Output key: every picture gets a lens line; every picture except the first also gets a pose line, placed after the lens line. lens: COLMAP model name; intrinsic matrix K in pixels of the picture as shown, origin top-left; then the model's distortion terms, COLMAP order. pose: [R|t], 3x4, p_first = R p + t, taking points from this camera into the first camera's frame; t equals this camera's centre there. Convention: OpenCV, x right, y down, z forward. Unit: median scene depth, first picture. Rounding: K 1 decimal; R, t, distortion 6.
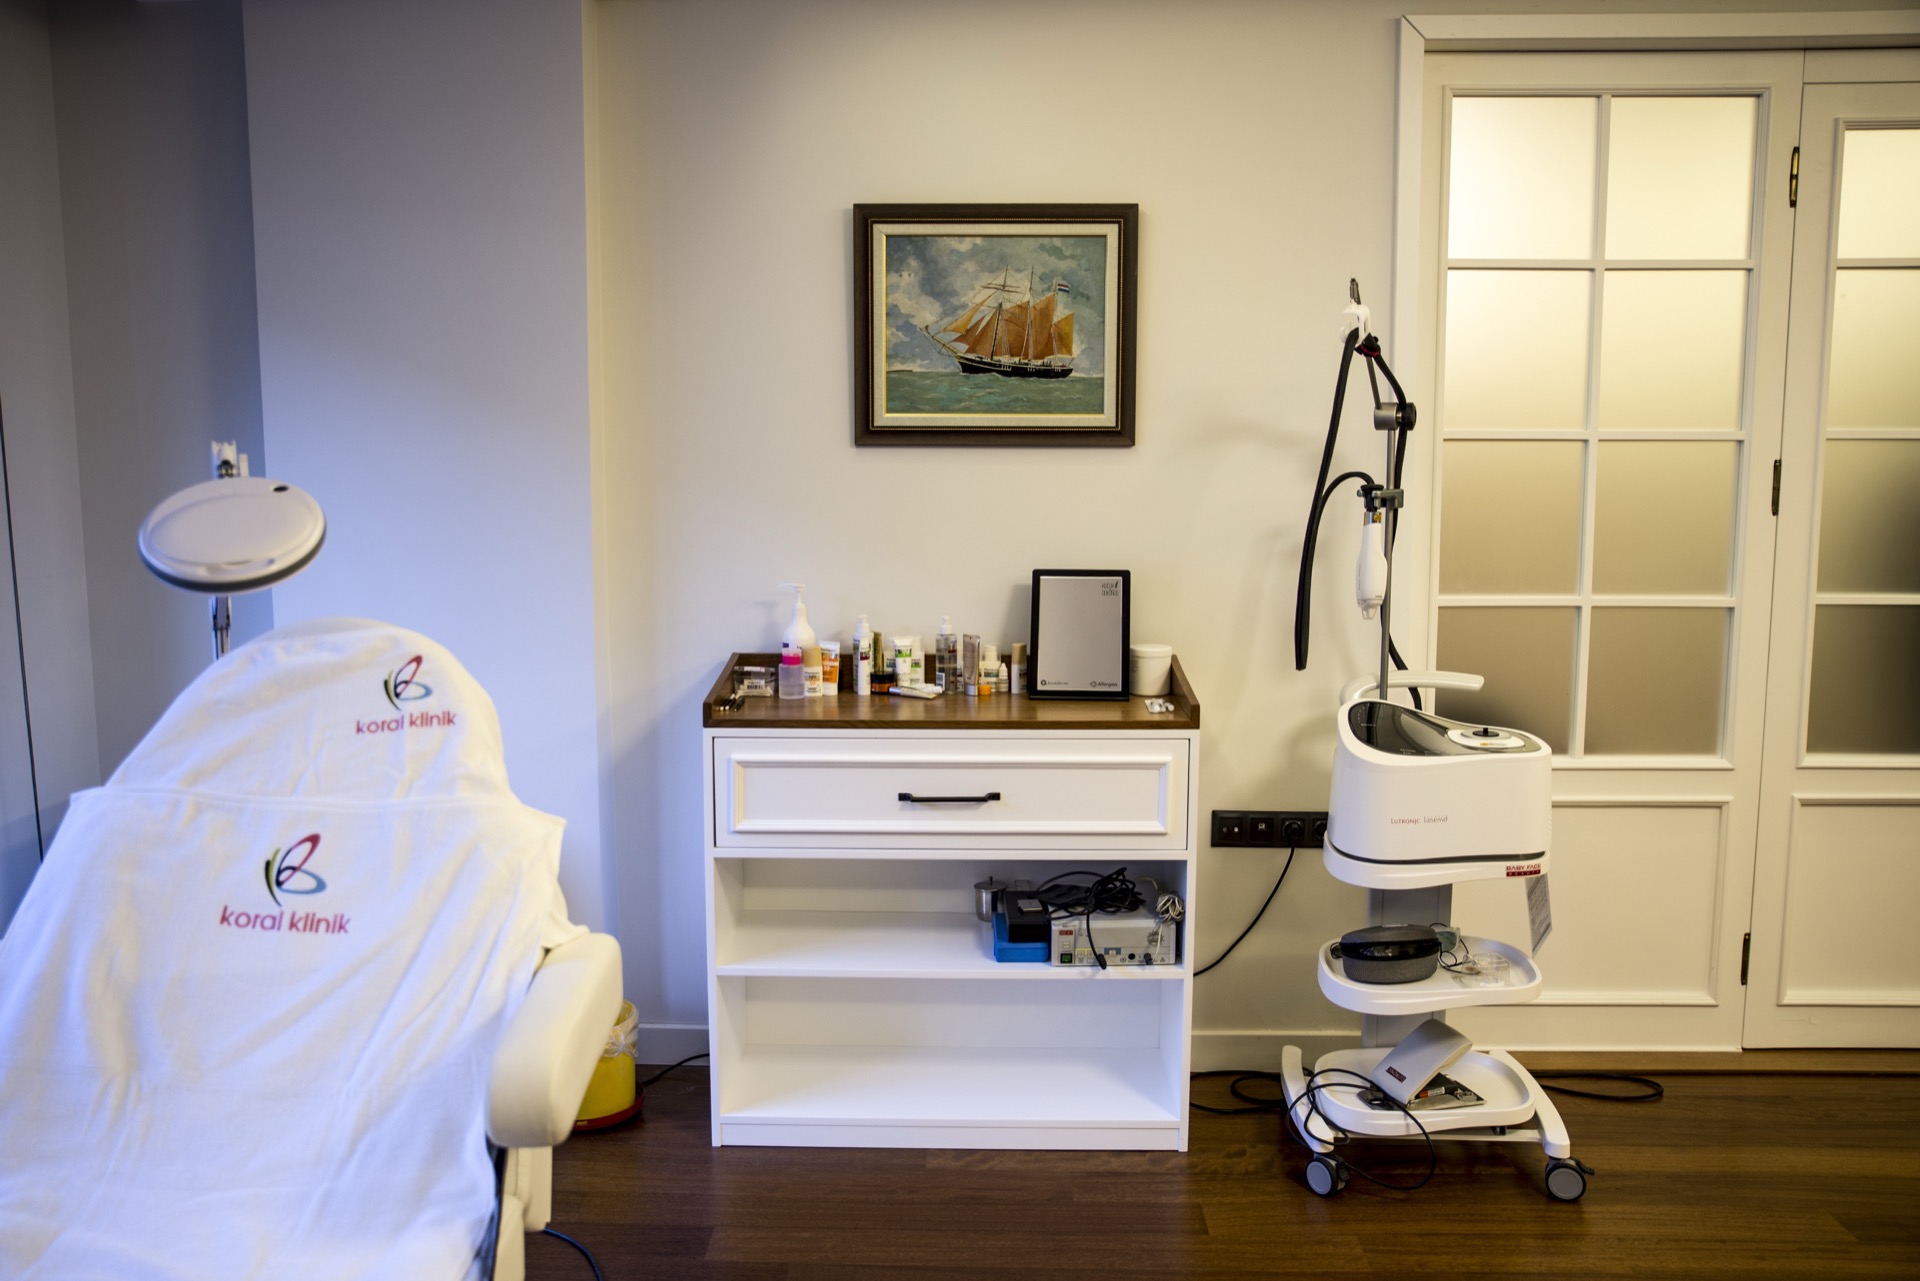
lens RADIAL K [[1525.7, 0, 960.0], [0, 1525.7, 640.5], [0, 0, 1]] dist [-0.088695, 0.090716]
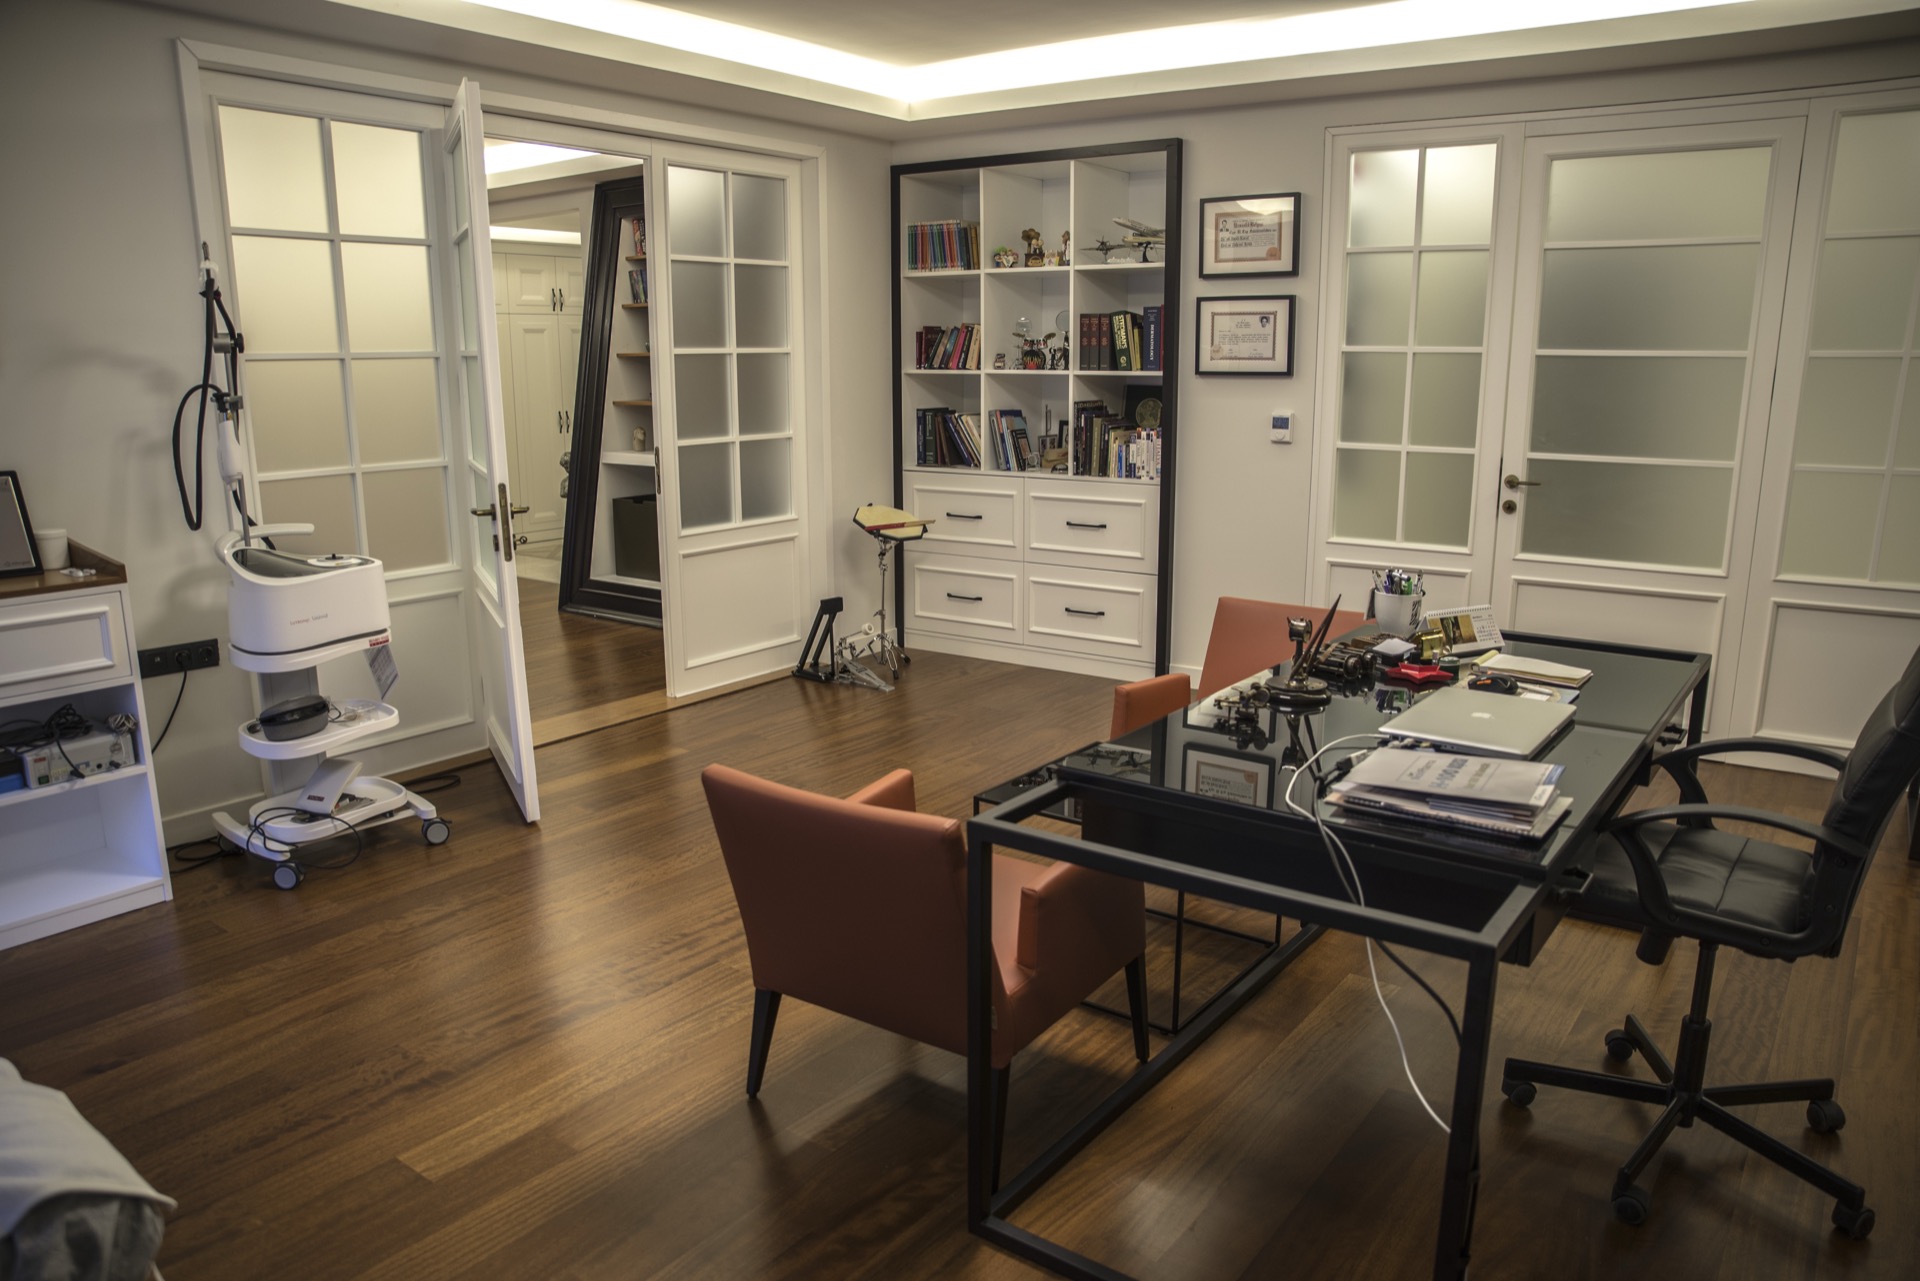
lens RADIAL K [[1337.9, 0, 952.9], [0, 1337.9, 607.4], [0, 0, 1]] dist [-0.120165, 0.084317]
pose [[0.565846, -0.150073, 0.810738, -0.343334], [0.107160, 0.988341, 0.108157, 0.034777], [-0.817518, 0.025679, 0.575331, -0.222842]]
